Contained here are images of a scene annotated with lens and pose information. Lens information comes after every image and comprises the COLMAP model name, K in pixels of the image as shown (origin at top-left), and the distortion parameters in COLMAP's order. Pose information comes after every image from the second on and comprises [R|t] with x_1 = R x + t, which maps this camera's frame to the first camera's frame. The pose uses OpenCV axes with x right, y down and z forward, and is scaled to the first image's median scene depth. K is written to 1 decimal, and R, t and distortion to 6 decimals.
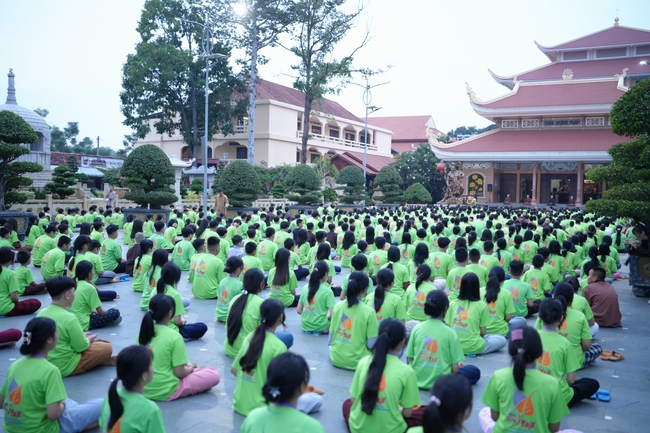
lens RADIAL K [[639.9, 0, 325.0], [0, 639.9, 216.5], [0, 0, 1]] dist [-0.115005, 0.328035]
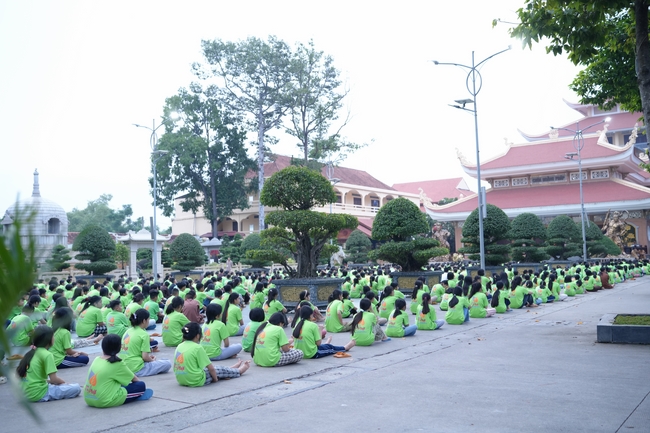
lens RADIAL K [[639.9, 0, 325.0], [0, 639.9, 216.5], [0, 0, 1]] dist [-0.115005, 0.328035]
pose [[0.990342, -0.057350, -0.126229, 0.129152], [0.043808, 0.993233, -0.107555, 0.010360], [0.131543, 0.100986, 0.986153, -0.078553]]
